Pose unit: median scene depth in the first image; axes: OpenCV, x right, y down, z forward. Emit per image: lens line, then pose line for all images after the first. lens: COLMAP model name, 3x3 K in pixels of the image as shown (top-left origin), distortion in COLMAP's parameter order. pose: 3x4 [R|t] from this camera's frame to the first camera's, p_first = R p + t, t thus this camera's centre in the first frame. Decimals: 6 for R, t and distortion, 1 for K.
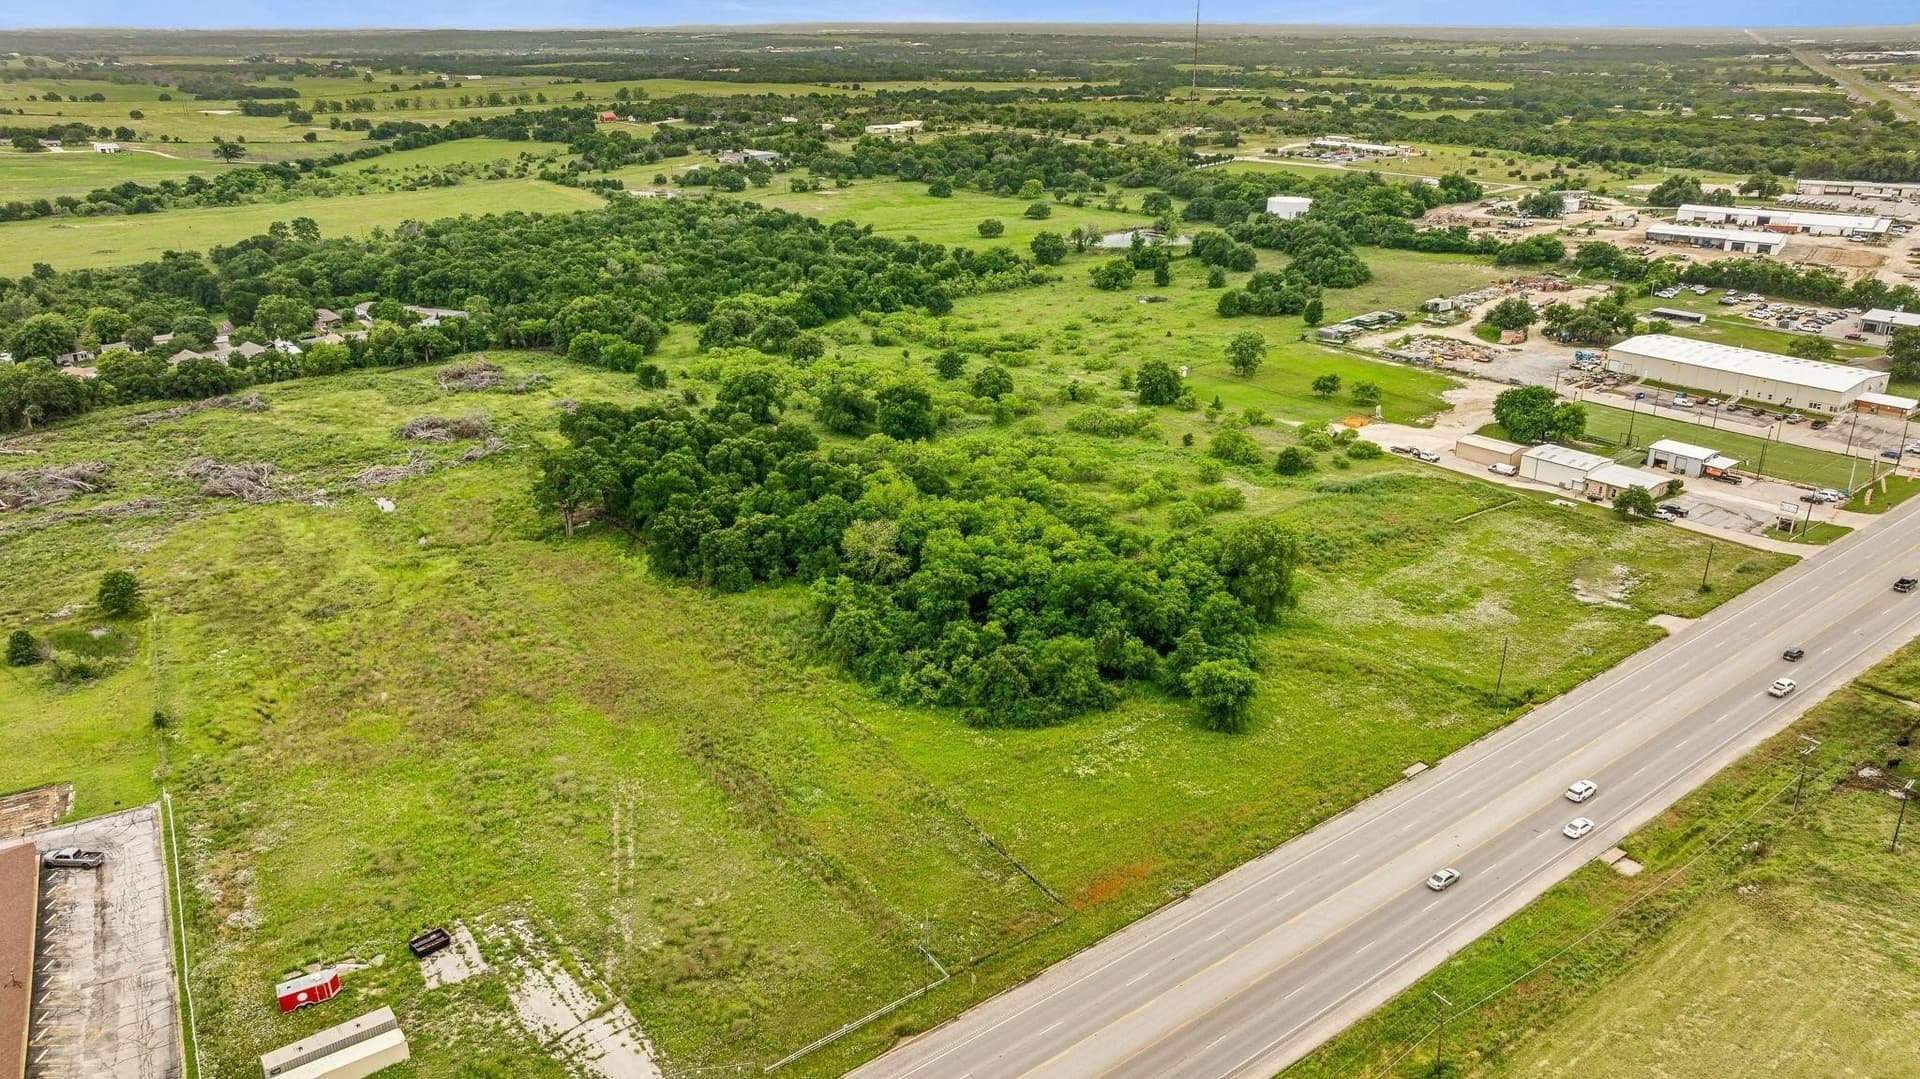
lens RADIAL K [[1345.4, 0, 963.2], [0, 1345.4, 543.1], [0, 0, 1]] dist [-0.017129, -0.000675]
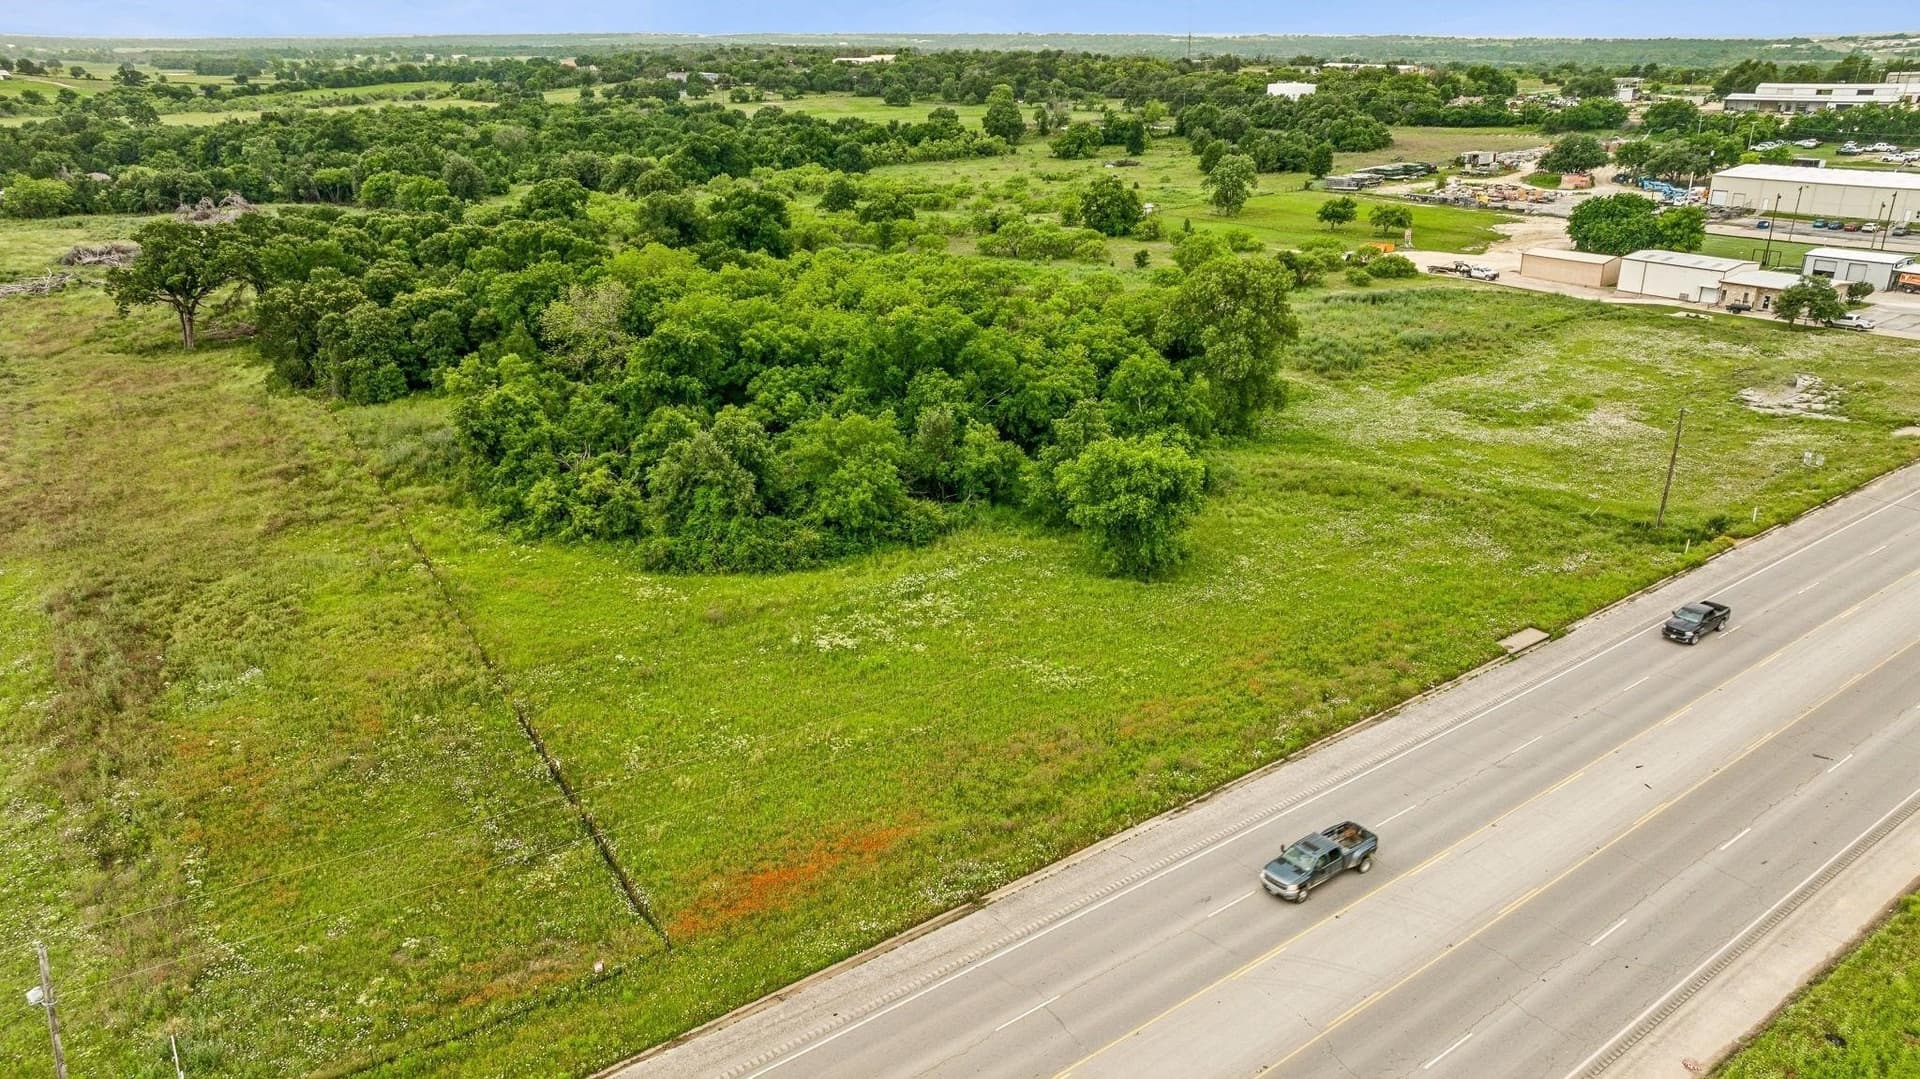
lens RADIAL K [[1345.4, 0, 964.4], [0, 1345.4, 536.8], [0, 0, 1]] dist [-0.017129, -0.000675]
pose [[0.999977, 0.003322, -0.005831, 0.107804], [-0.003369, 0.999961, -0.008154, 0.104785], [0.005803, 0.008174, 0.999950, 0.399818]]
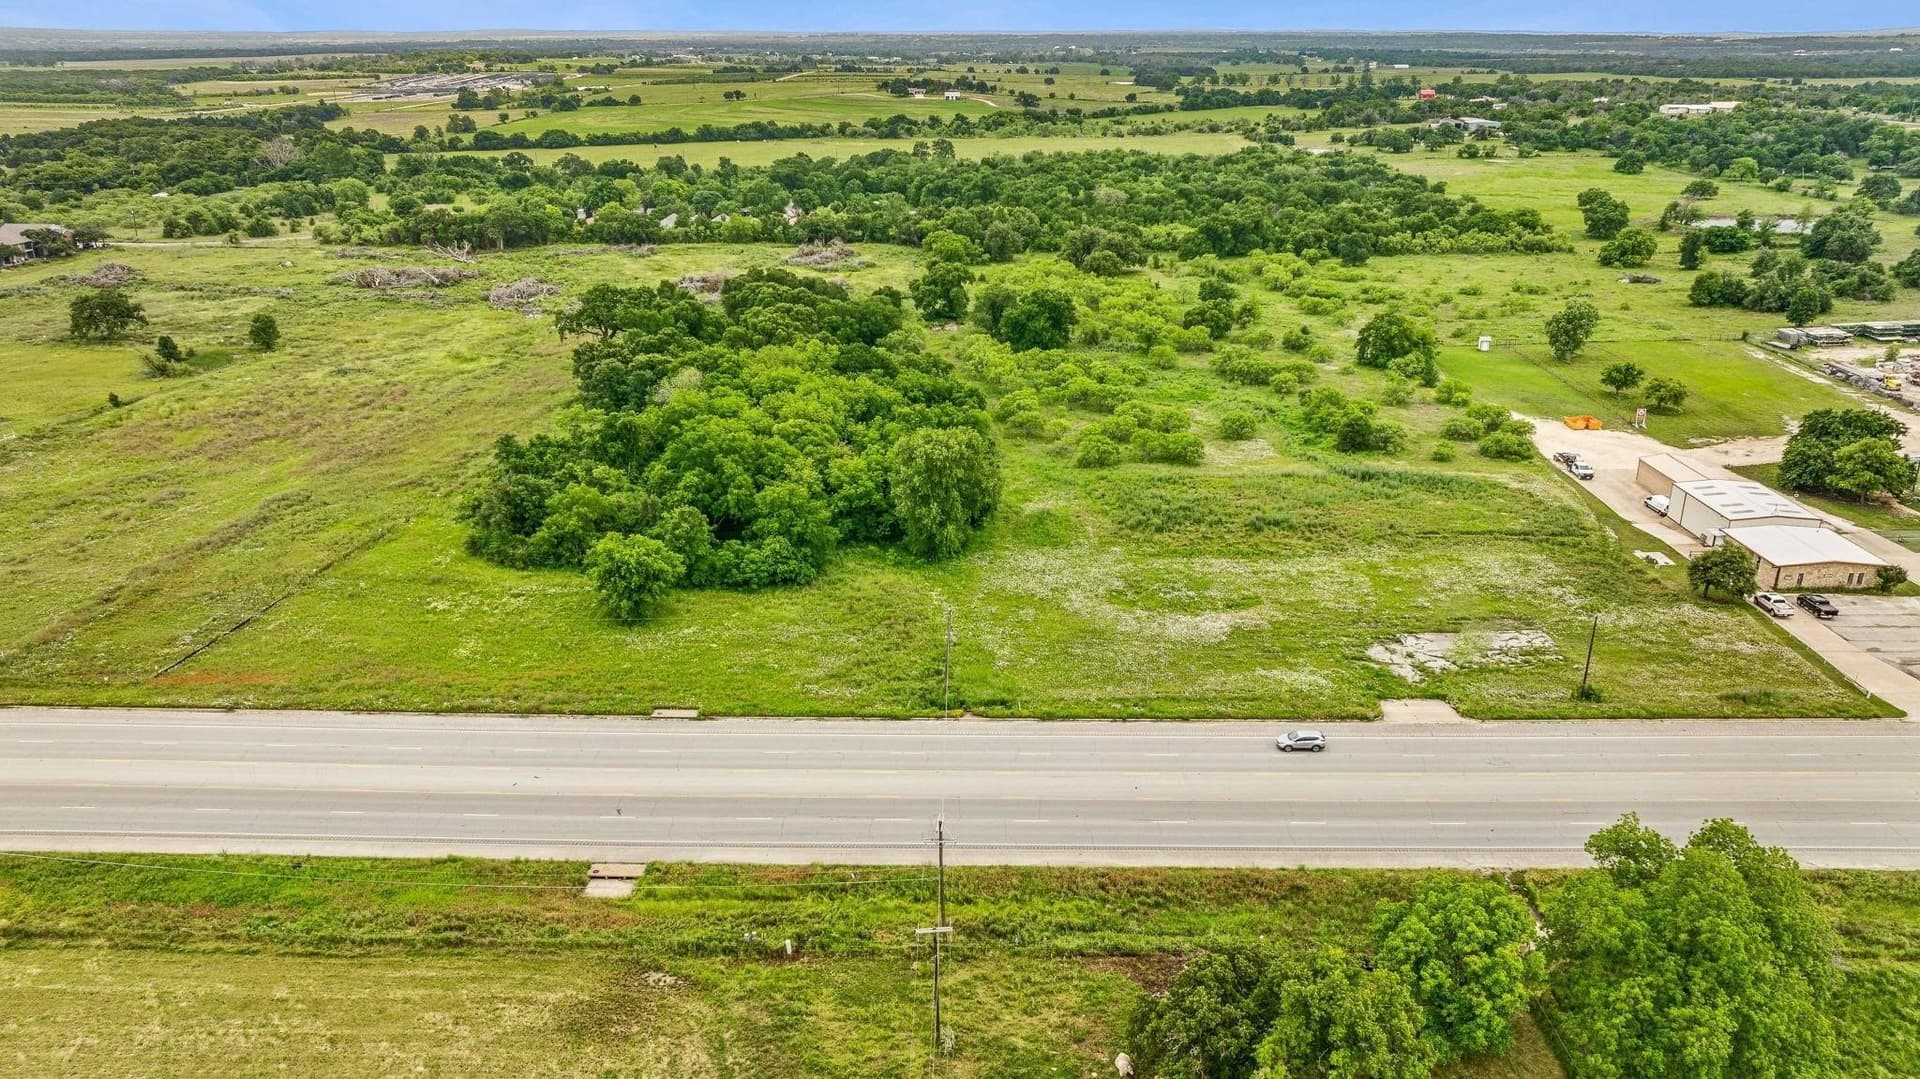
lens RADIAL K [[1345.4, 0, 965.4], [0, 1345.4, 537.3], [0, 0, 1]] dist [-0.017129, -0.000675]
pose [[0.776855, 0.222359, -0.589112, 0.677025], [-0.225693, 0.971740, 0.069162, -0.011487], [0.587843, 0.079230, 0.805086, 0.371784]]
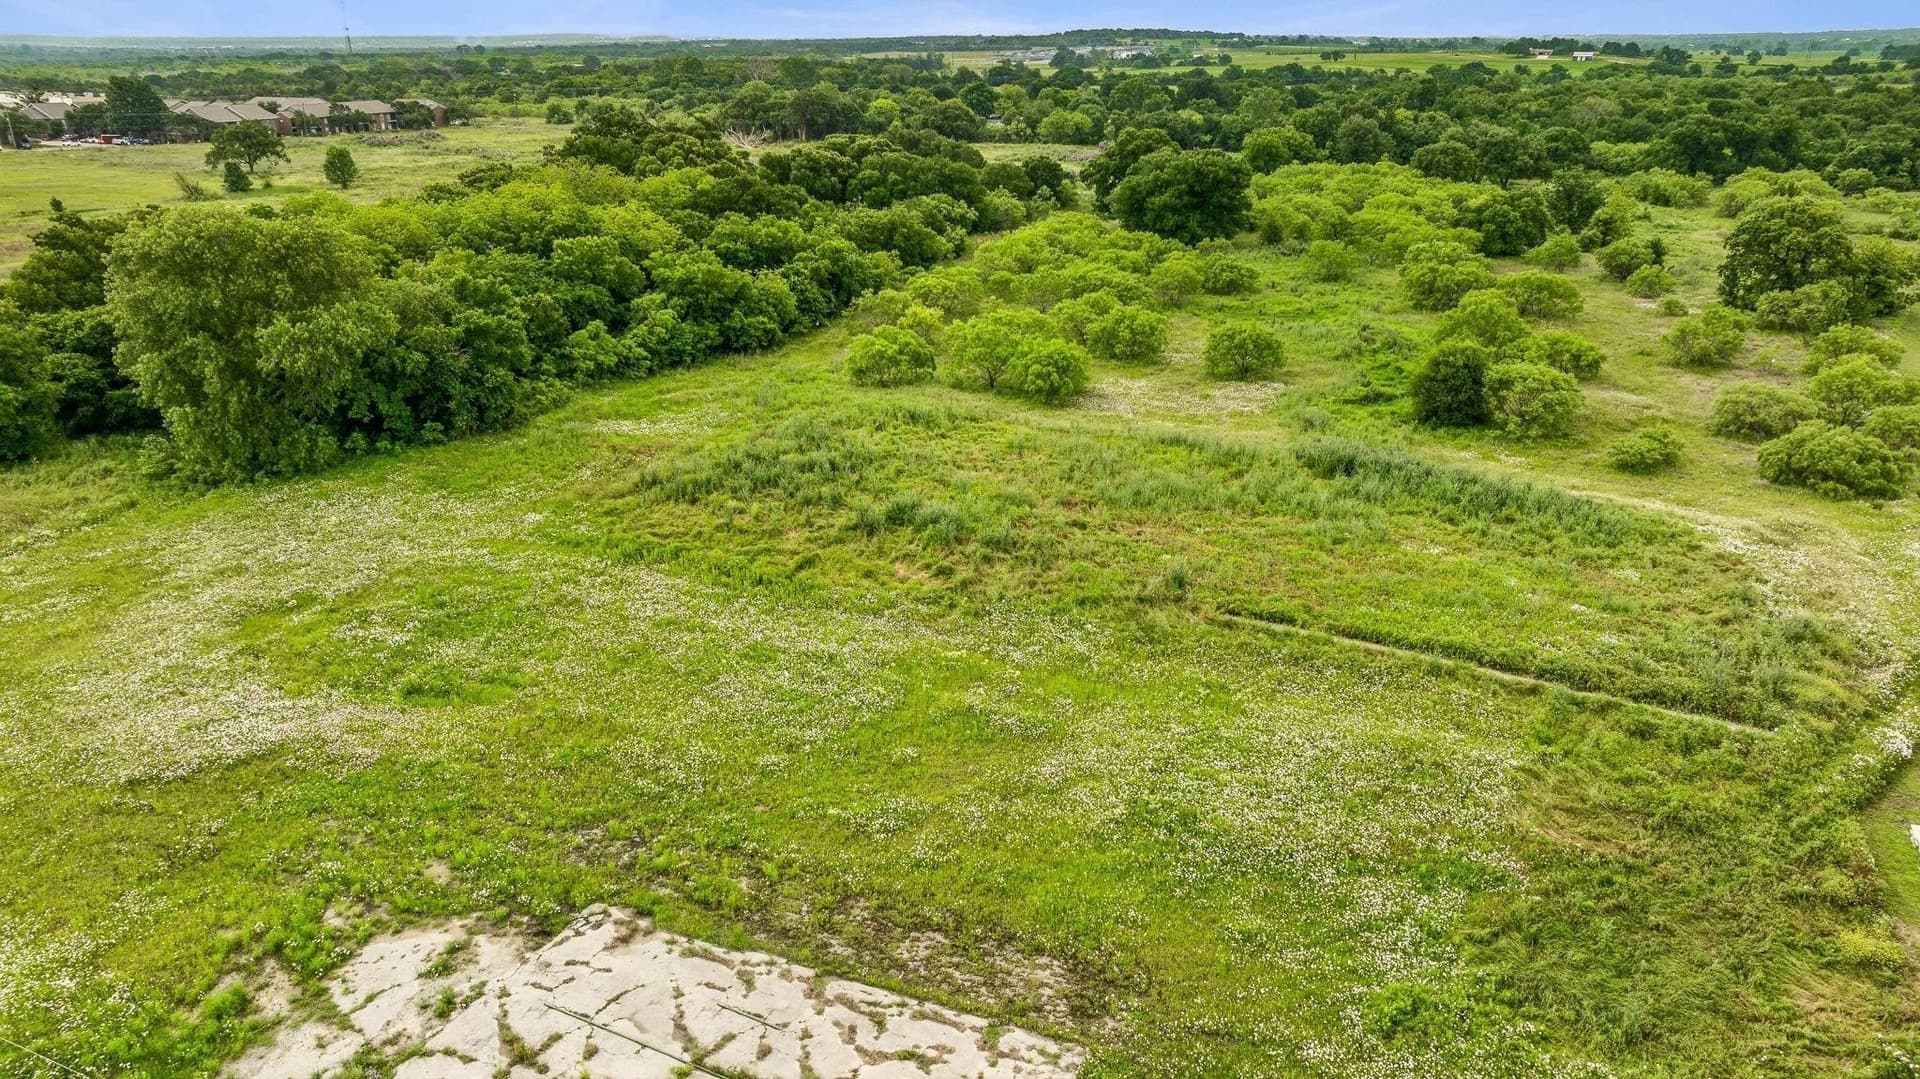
lens RADIAL K [[1345.4, 0, 959.4], [0, 1345.4, 540.0], [0, 0, 1]] dist [-0.017129, -0.000675]
pose [[0.390993, 0.326550, -0.860517, 0.627721], [-0.328711, 0.922829, 0.200840, -0.068020], [0.859694, 0.204334, 0.468160, 0.973951]]
